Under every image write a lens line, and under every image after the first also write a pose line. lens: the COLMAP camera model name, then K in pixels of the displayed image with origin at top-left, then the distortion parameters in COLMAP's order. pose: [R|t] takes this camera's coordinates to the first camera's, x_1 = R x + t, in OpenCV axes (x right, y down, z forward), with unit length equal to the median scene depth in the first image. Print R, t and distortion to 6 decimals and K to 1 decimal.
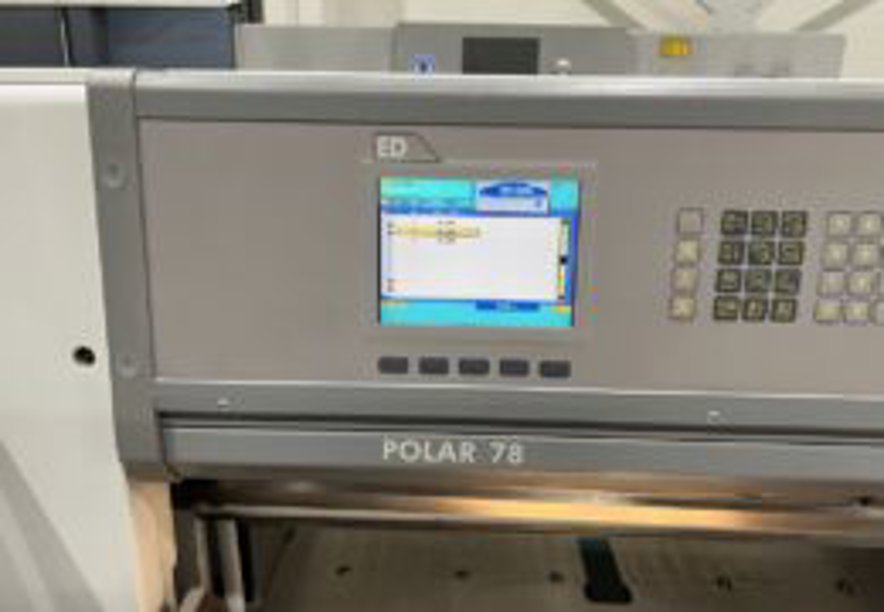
lens RADIAL K [[659.8, 0, 447.2], [0, 659.8, 330.4], [0, 0, 1]] dist [0.016836, -0.000009]
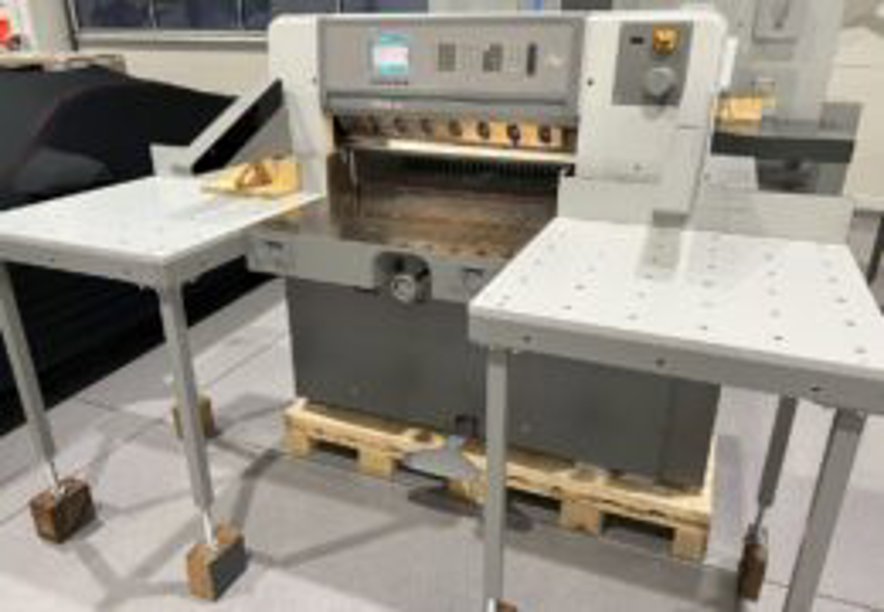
lens RADIAL K [[665.1, 0, 442.0], [0, 665.1, 306.0], [0, 0, 1]] dist [0.003721, -0.001494]
pose [[0.940315, 0.107638, -0.322833, 2.043066], [-0.058924, 0.985829, 0.157065, 0.838858], [0.335164, -0.128668, 0.933333, -3.371016]]
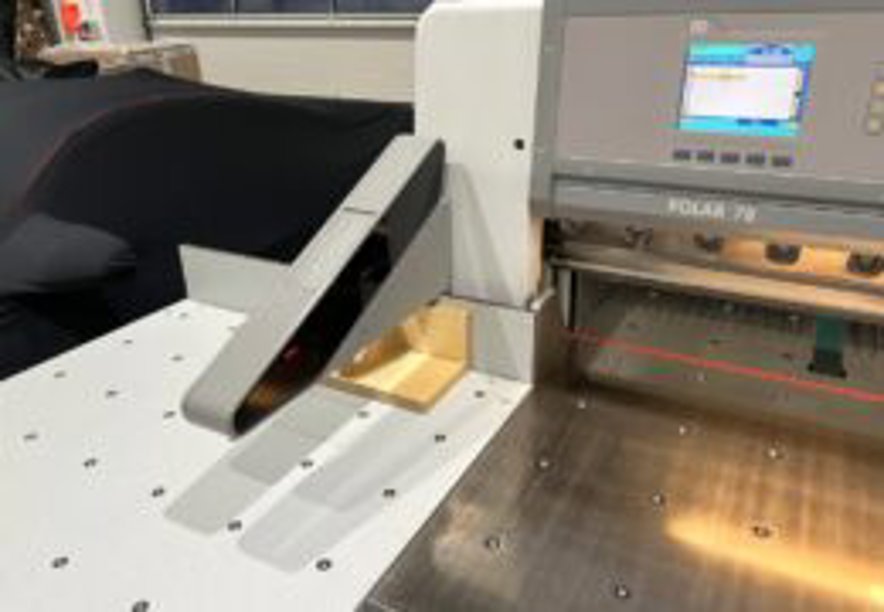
lens RADIAL K [[659.8, 0, 447.2], [0, 659.8, 330.4], [0, 0, 1]] dist [0.016836, -0.000009]
pose [[0.896874, 0.157372, -0.413342, 0.167031], [-0.068694, 0.972780, 0.221313, 0.163902], [0.436920, -0.170096, 0.883271, -0.965902]]
